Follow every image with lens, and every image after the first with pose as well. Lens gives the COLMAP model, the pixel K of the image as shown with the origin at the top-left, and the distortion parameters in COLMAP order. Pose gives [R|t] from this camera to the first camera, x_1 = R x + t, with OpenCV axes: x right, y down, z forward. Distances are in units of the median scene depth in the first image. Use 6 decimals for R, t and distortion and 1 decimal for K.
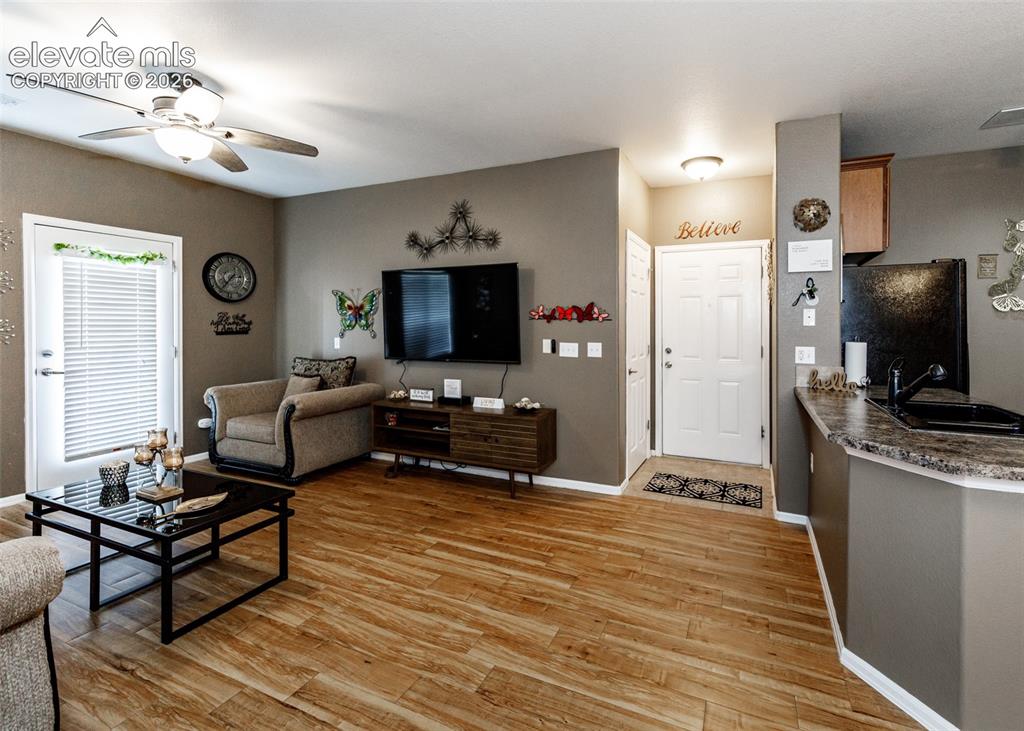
lens RADIAL K [[477.0, 0, 543.9], [0, 477.0, 329.6], [0, 0, 1]] dist [-0.000891, -0.000414]
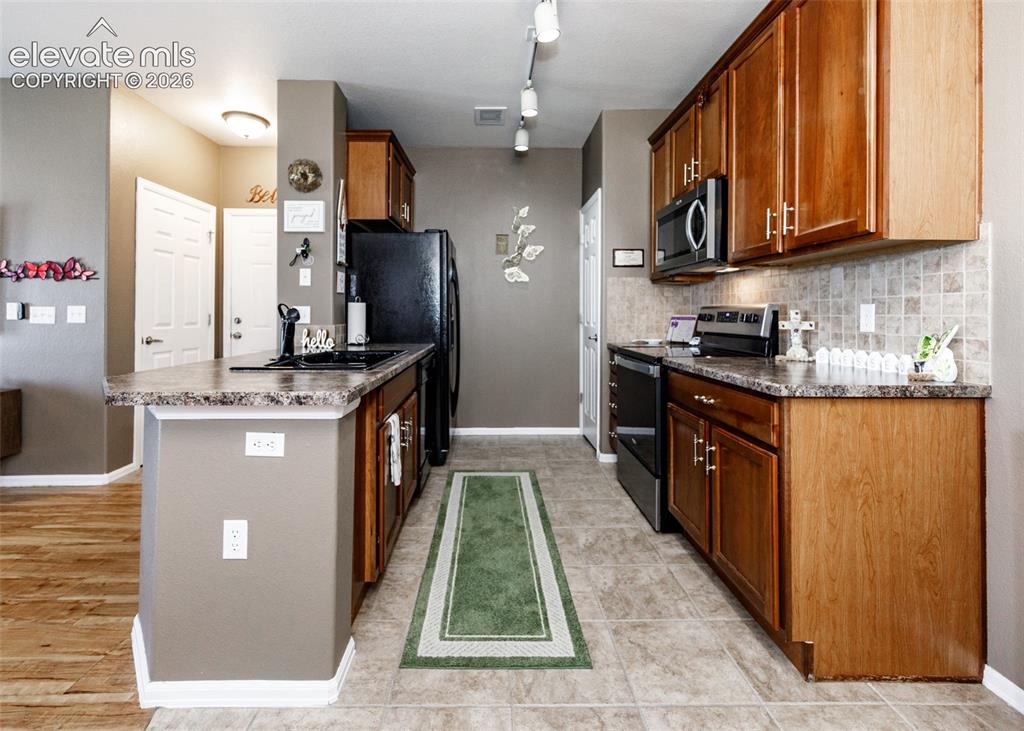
lens RADIAL K [[455.8, 0, 499.7], [0, 455.8, 312.1], [0, 0, 1]] dist [0.003487, 0.000043]
pose [[0.908013, 0.000584, 0.418941, 0.446716], [0.005697, 0.999889, -0.013742, 0.054453], [-0.418902, 0.014864, 0.907910, -0.039145]]
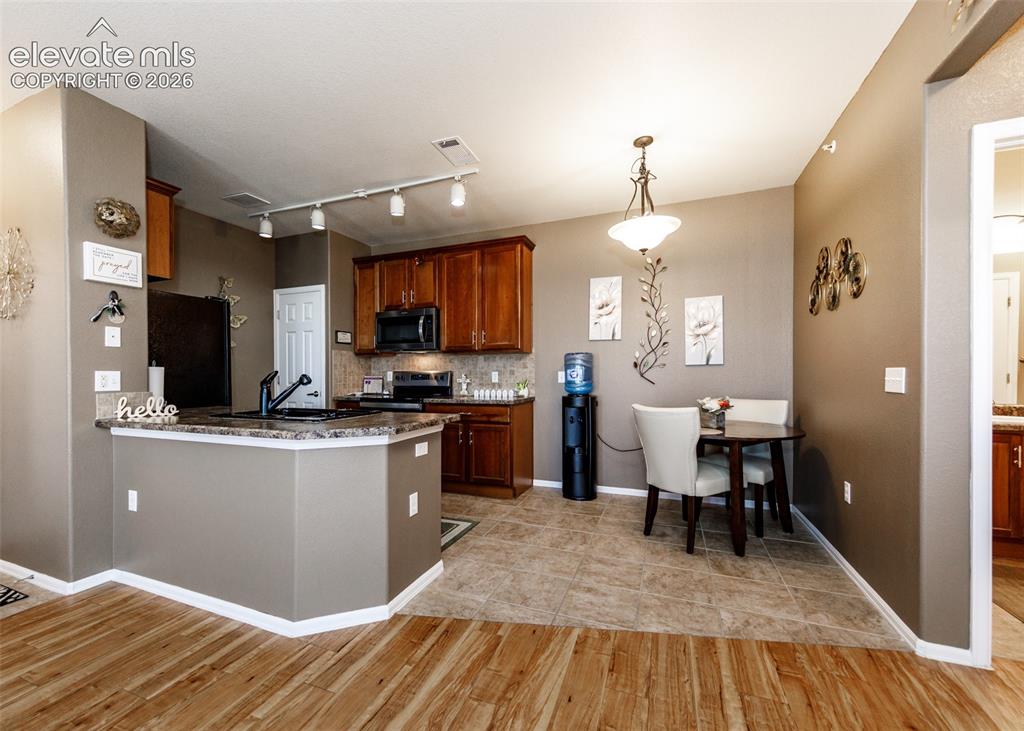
lens RADIAL K [[414.5, 0, 509.1], [0, 414.5, 373.2], [0, 0, 1]] dist [-0.001264, -0.000270]
pose [[-0.056296, -0.003541, 0.998408, -0.195432], [0.014238, 0.999889, 0.004349, 0.040742], [-0.998313, 0.014460, -0.056240, 0.277938]]
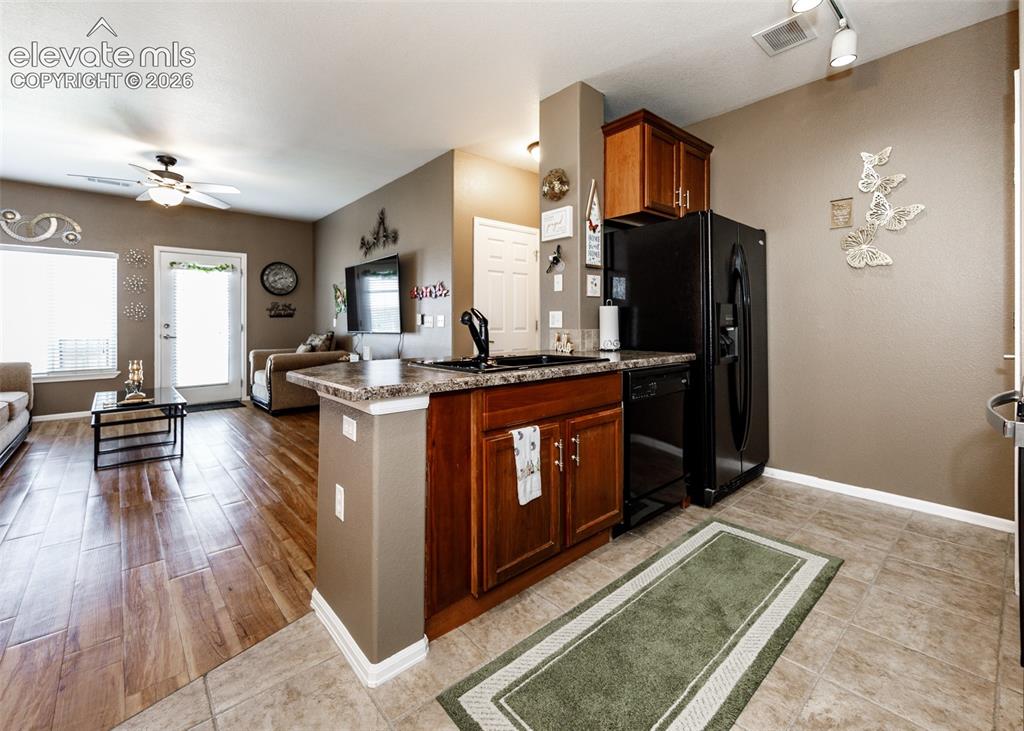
lens RADIAL K [[448.8, 0, 509.7], [0, 448.8, 322.3], [0, 0, 1]] dist [0.001447, -0.000165]
pose [[0.903962, -0.009509, -0.427506, 0.745389], [0.003112, 0.999873, -0.015661, 0.063998], [0.427601, 0.012827, 0.903877, 0.060961]]
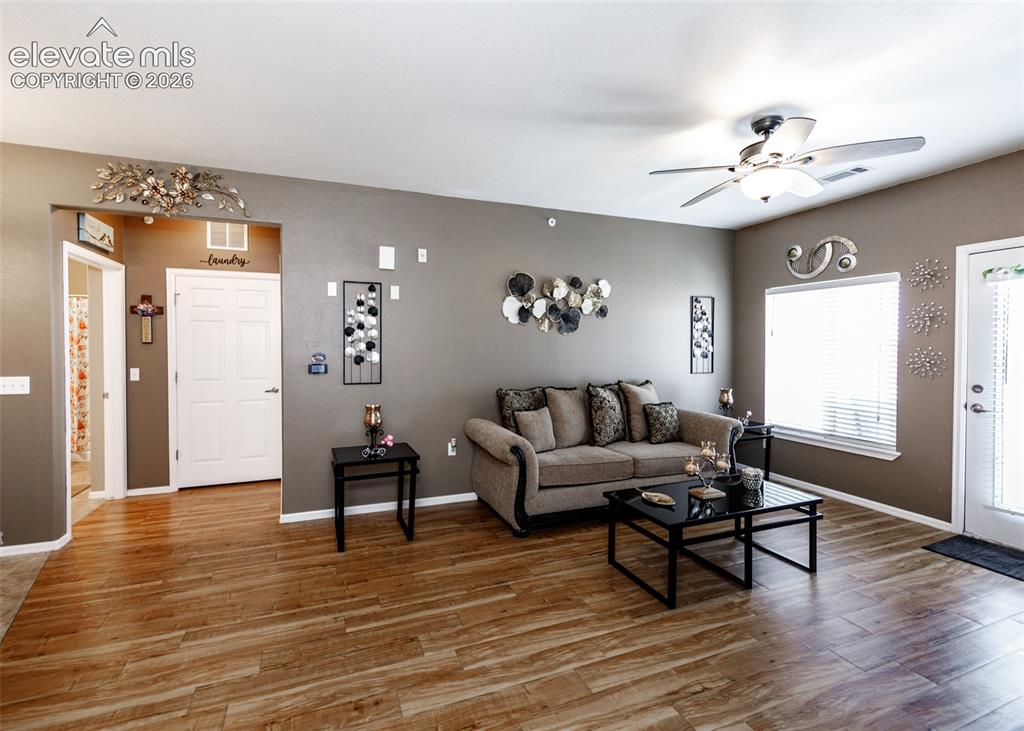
lens RADIAL K [[456.1, 0, 490.5], [0, 456.1, 354.5], [0, 0, 1]] dist [-0.000369, -0.000141]
pose [[-0.716103, 0.007127, -0.697958, 0.269133], [-0.011156, 0.999703, 0.021655, -0.023619], [0.697905, 0.023293, -0.715811, 0.929273]]
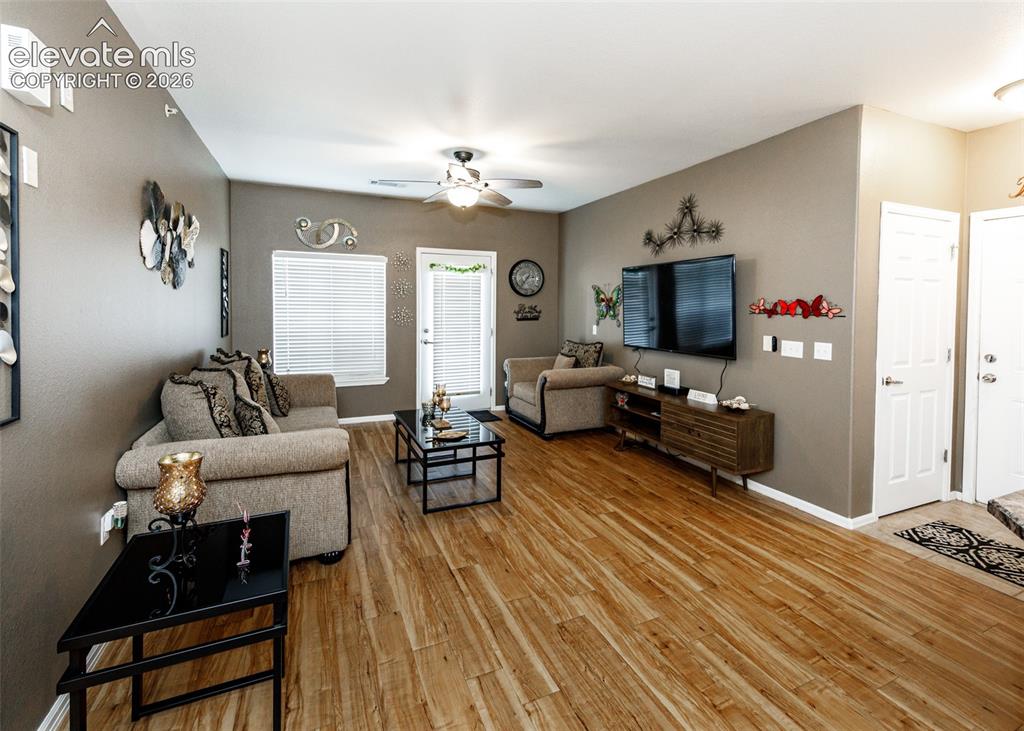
lens RADIAL K [[465.0, 0, 515.9], [0, 465.0, 318.9], [0, 0, 1]] dist [0.000096, -0.000301]
pose [[0.736817, 0.021317, -0.675756, 0.263930], [-0.011949, 0.999757, 0.018510, -0.023767], [0.675986, -0.005564, 0.736893, 0.020269]]
